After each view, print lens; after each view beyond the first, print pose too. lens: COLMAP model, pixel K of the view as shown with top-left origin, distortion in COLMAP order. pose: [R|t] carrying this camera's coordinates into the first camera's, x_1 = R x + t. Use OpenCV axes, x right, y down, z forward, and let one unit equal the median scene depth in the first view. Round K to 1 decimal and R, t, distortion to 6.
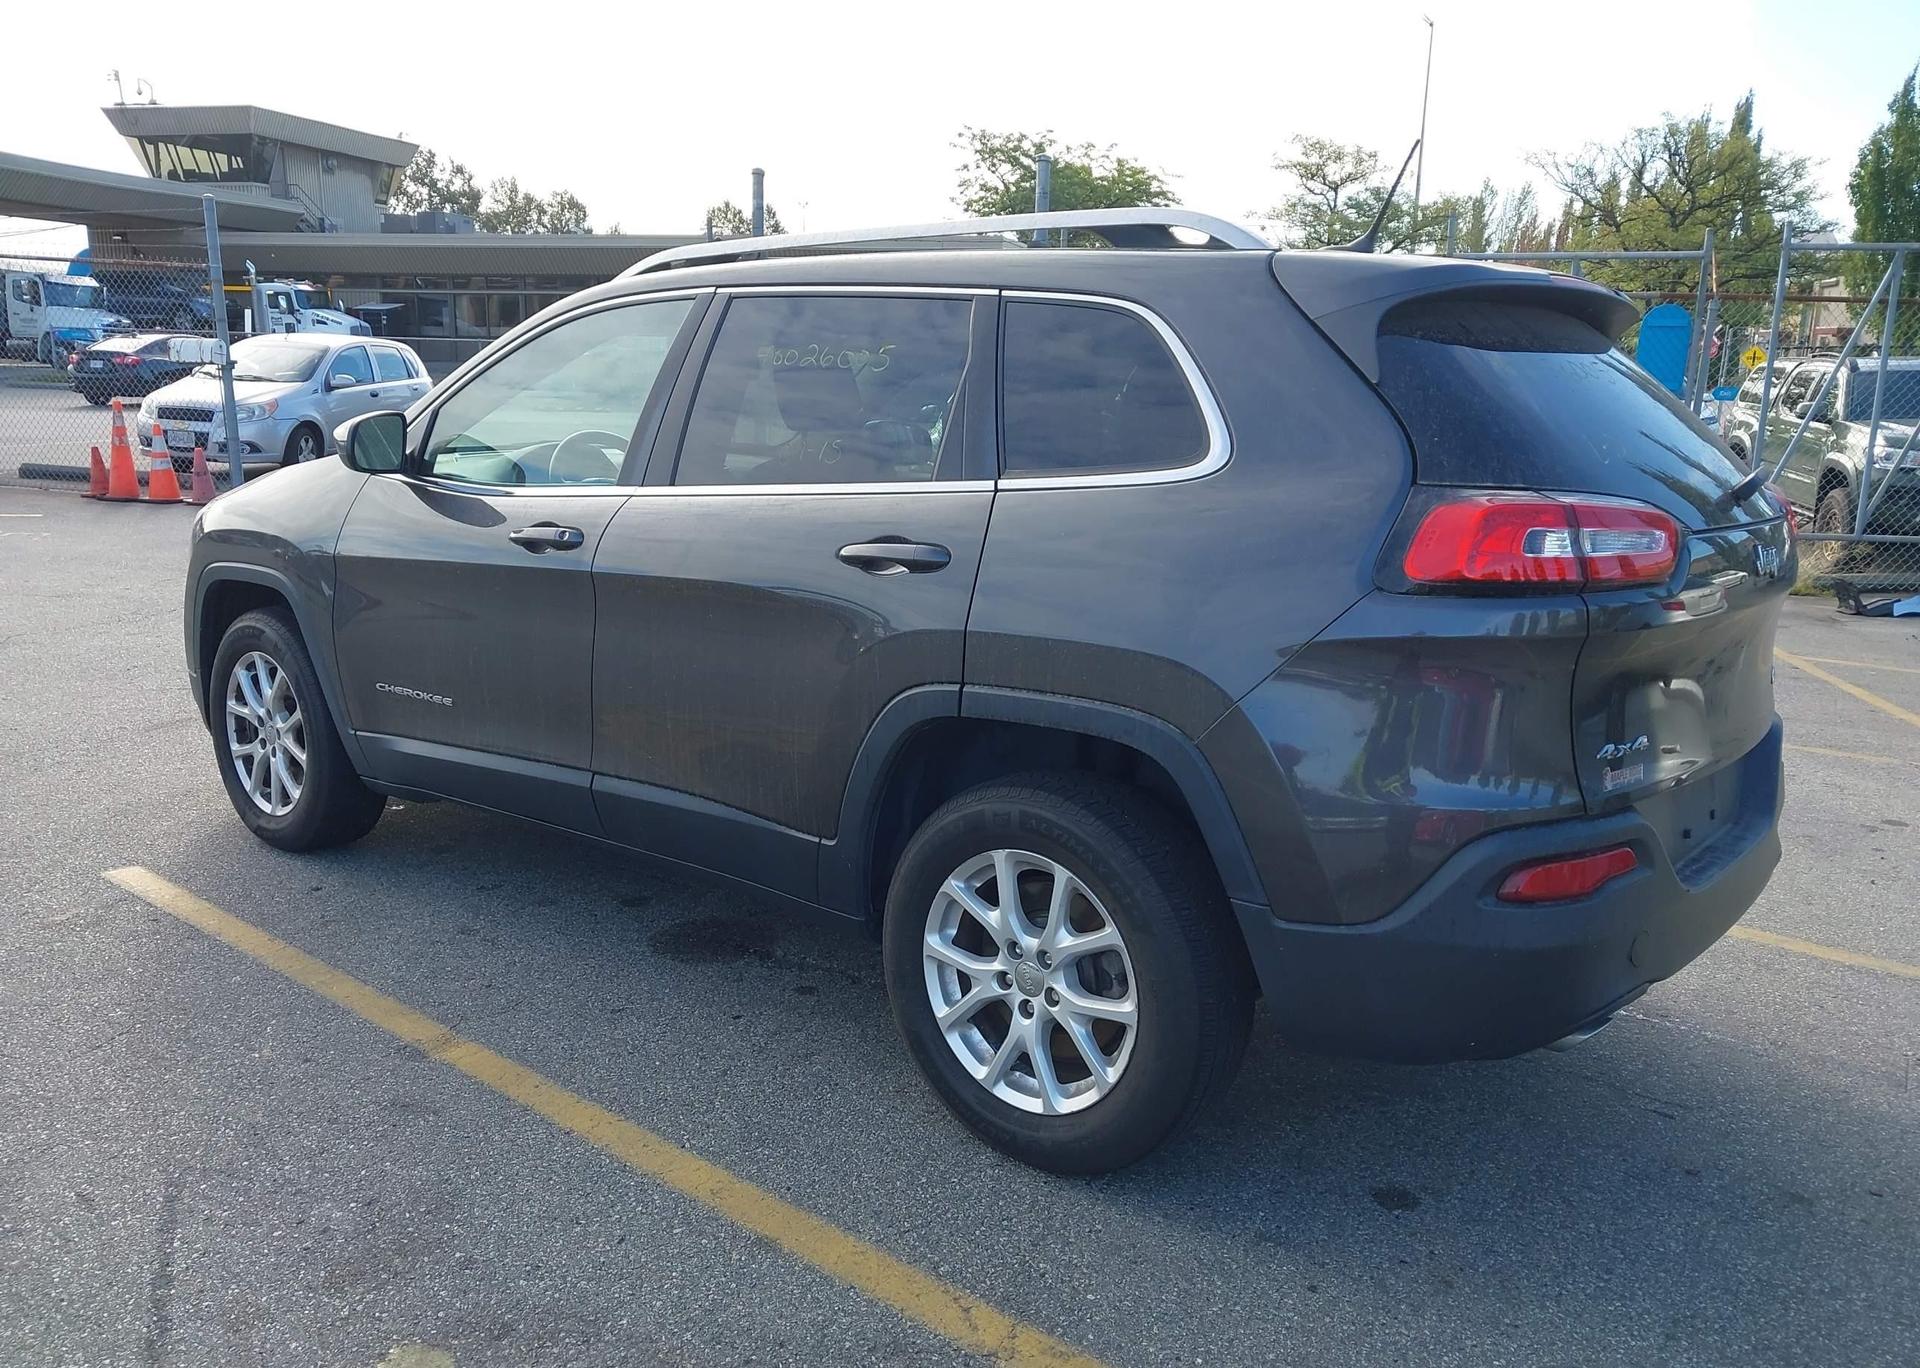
lens RADIAL K [[1507.9, 0, 971.4], [0, 1507.9, 679.5], [0, 0, 1]] dist [0.017841, -0.022831]
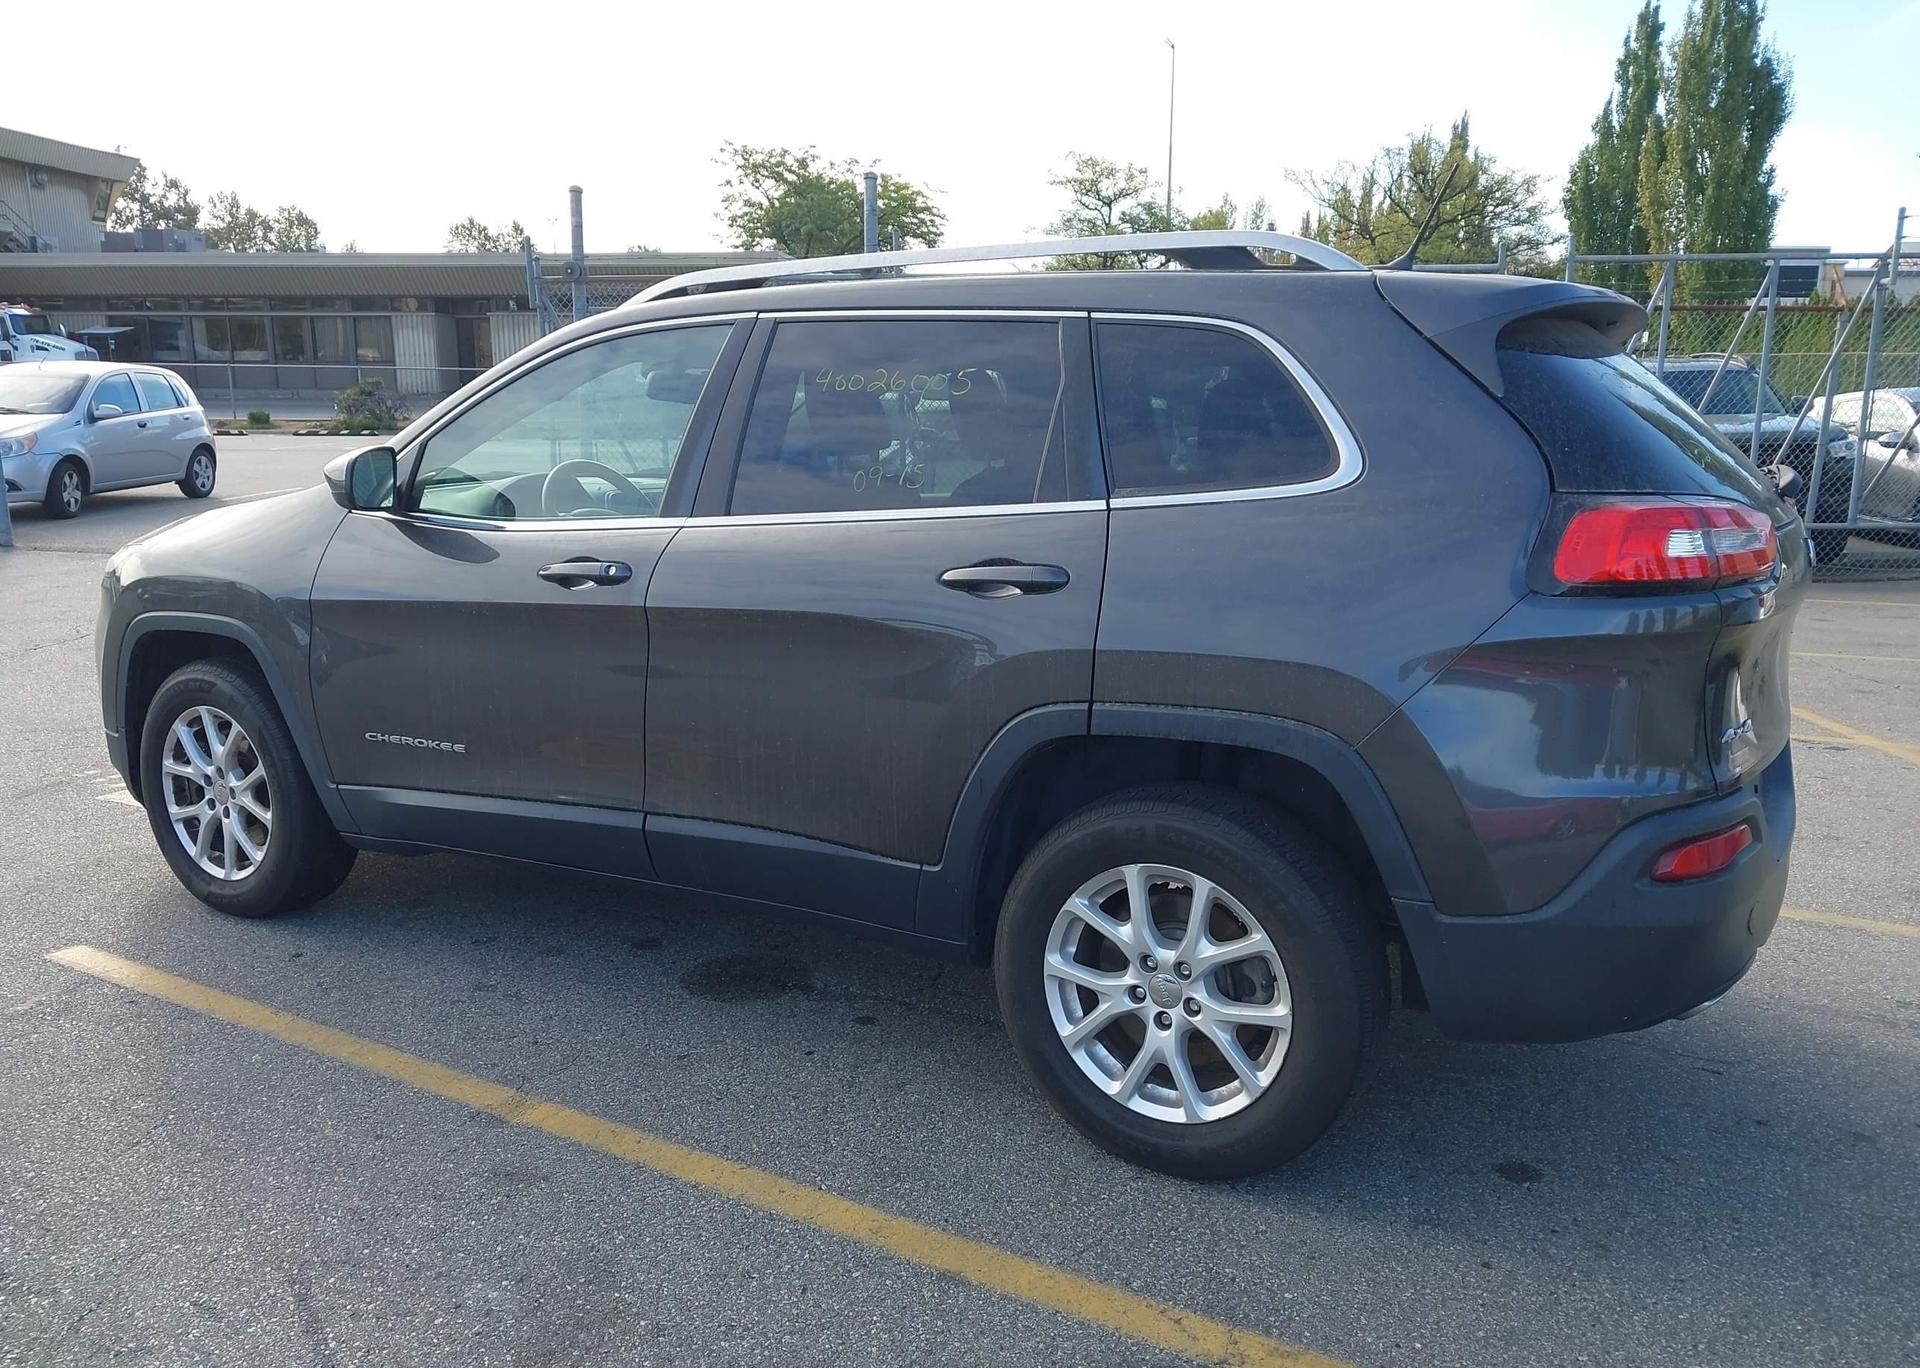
lens RADIAL K [[1507.9, 0, 971.4], [0, 1507.9, 679.5], [0, 0, 1]] dist [0.017841, -0.022831]
pose [[0.988043, -0.047285, 0.146749, -0.155649], [0.048608, 0.998803, -0.005439, -0.007282], [-0.146317, 0.012508, 0.989159, 0.009289]]
